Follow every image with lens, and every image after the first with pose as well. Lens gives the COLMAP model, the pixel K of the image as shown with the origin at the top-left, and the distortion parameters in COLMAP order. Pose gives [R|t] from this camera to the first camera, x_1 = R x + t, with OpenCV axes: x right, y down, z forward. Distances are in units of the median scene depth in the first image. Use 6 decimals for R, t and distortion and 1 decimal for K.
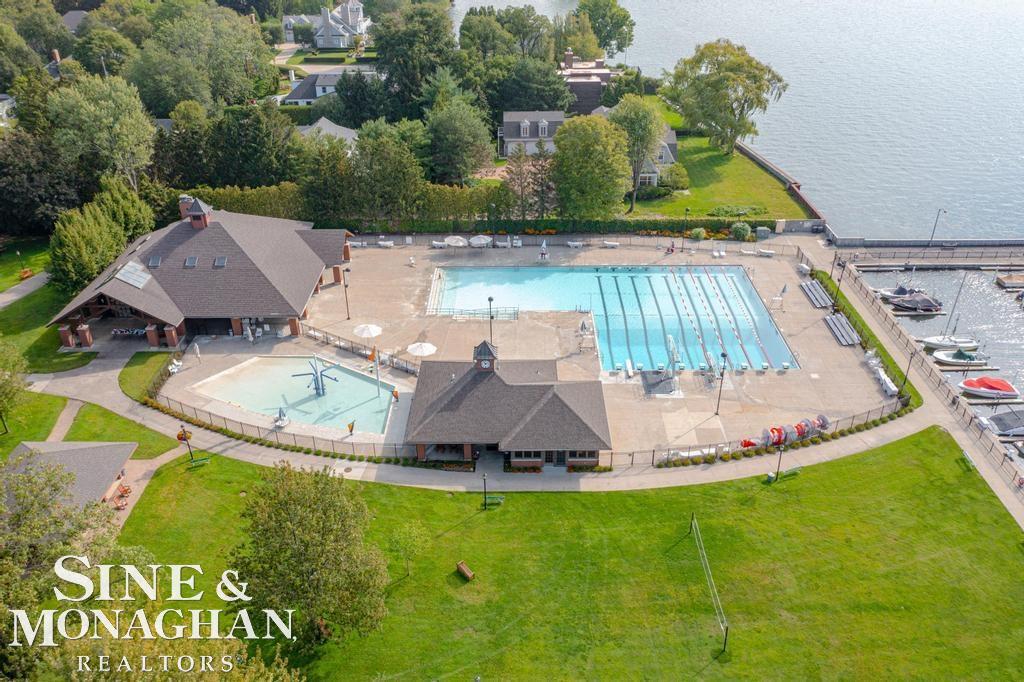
lens RADIAL K [[811.5, 0, 512.0], [0, 811.5, 341.0], [0, 0, 1]] dist [-0.024505, 0.004038]
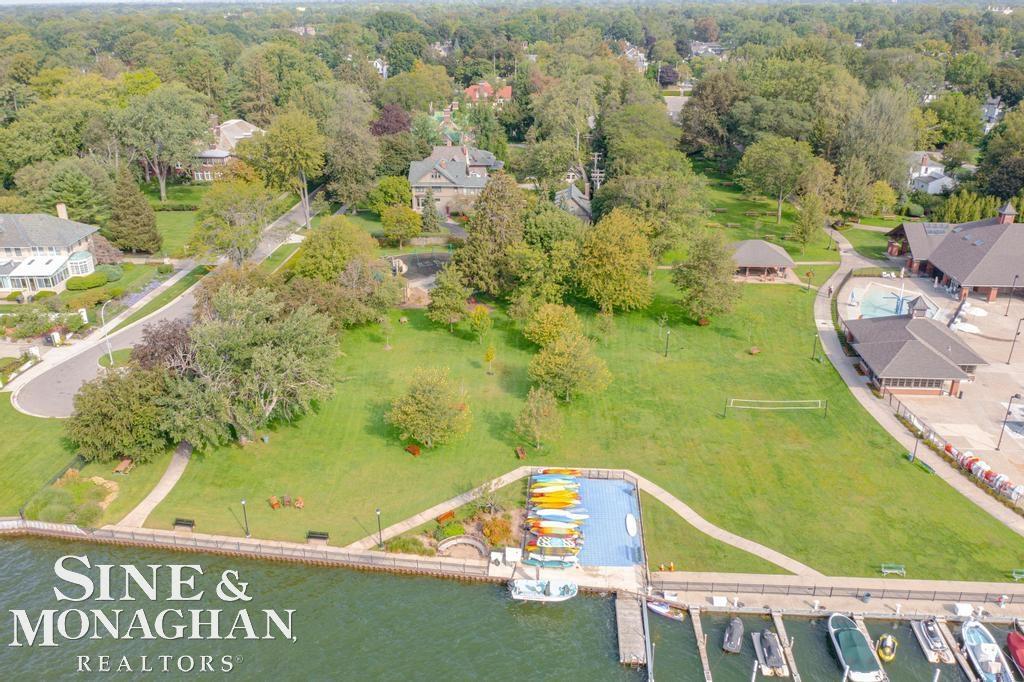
lens RADIAL K [[811.5, 0, 512.0], [0, 811.5, 341.0], [0, 0, 1]] dist [-0.024505, 0.004038]
pose [[-0.069534, 0.401774, -0.913095, 1.293784], [-0.495353, 0.780589, 0.381192, -0.119833], [0.865905, 0.478810, 0.144742, 0.218299]]
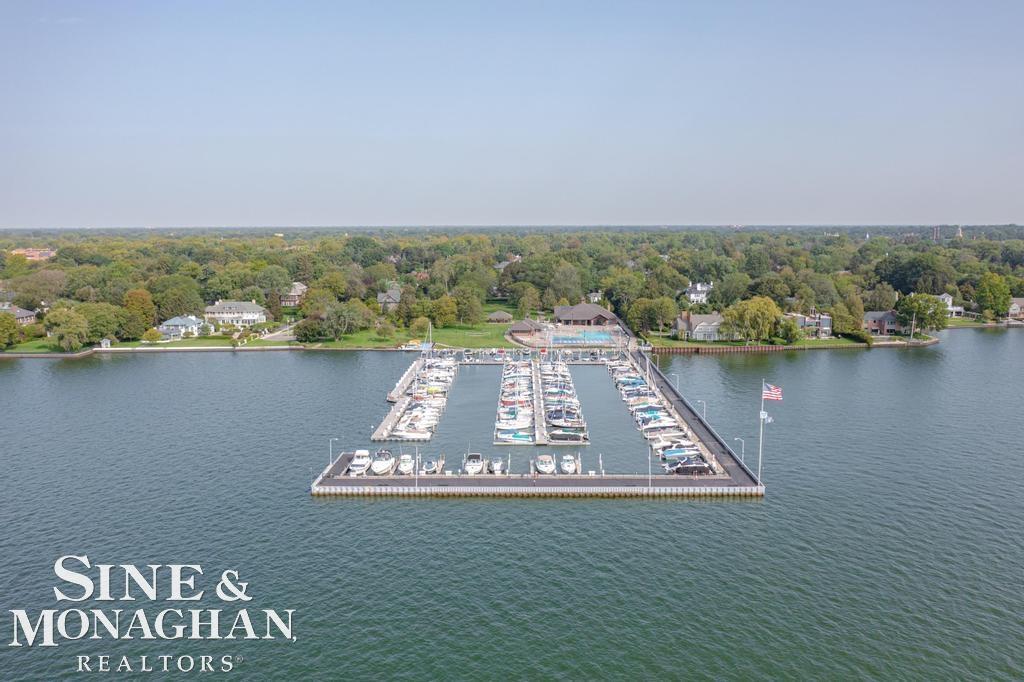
lens RADIAL K [[811.5, 0, 512.0], [0, 811.5, 341.0], [0, 0, 1]] dist [-0.024505, 0.004038]
pose [[-0.011573, 0.153883, -0.988021, 4.712162], [-0.498407, 0.855709, 0.139114, -0.476033], [0.866866, 0.494047, 0.066793, 0.664939]]
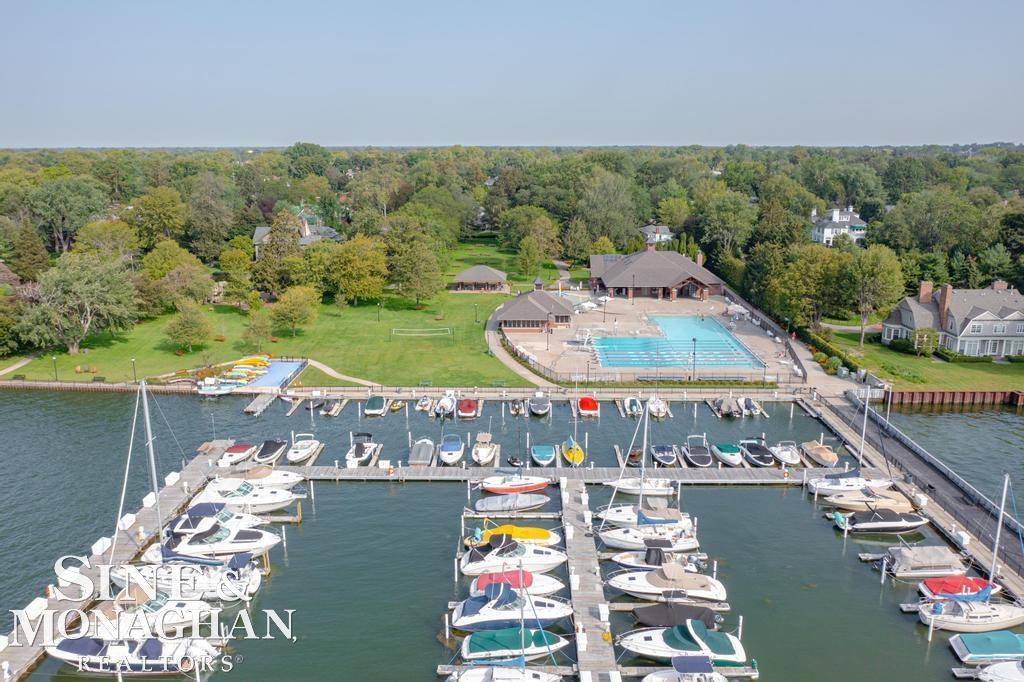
lens RADIAL K [[811.5, 0, 512.0], [0, 811.5, 341.0], [0, 0, 1]] dist [-0.024505, 0.004038]
pose [[-0.012852, 0.245234, -0.969379, 2.057323], [-0.500869, 0.837487, 0.218508, -0.286742], [0.865428, 0.488340, 0.112067, 0.766860]]
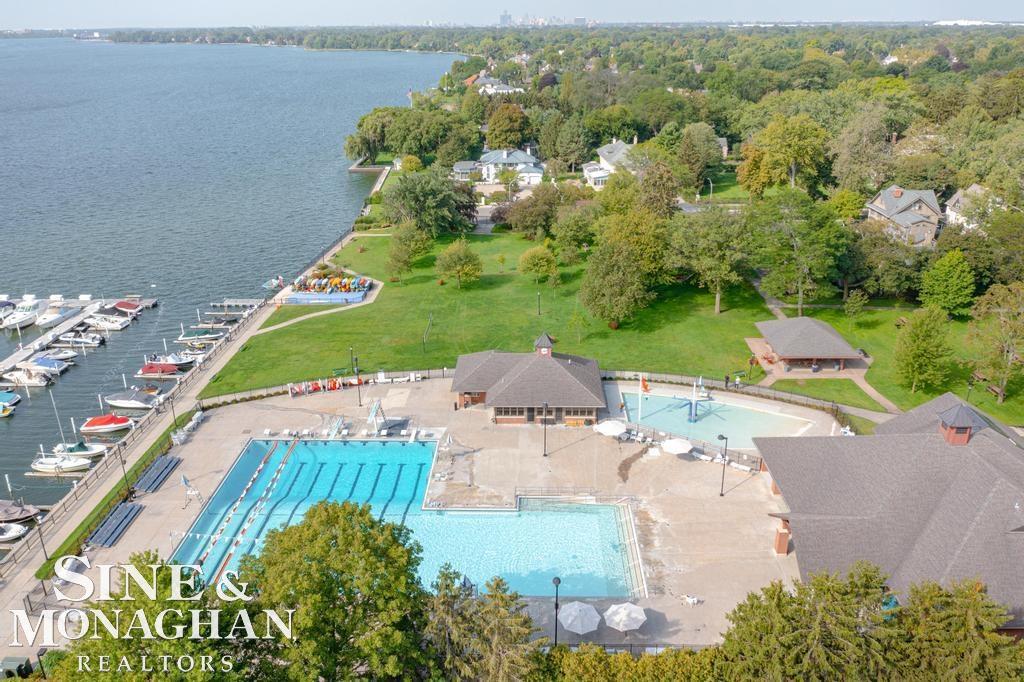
lens RADIAL K [[811.5, 0, 512.0], [0, 811.5, 341.0], [0, 0, 1]] dist [-0.024505, 0.004038]
pose [[-0.999658, 0.004400, 0.025769, -0.012776], [0.022974, 0.618227, 0.785664, -0.997662], [-0.012474, 0.785987, -0.618117, 1.779123]]
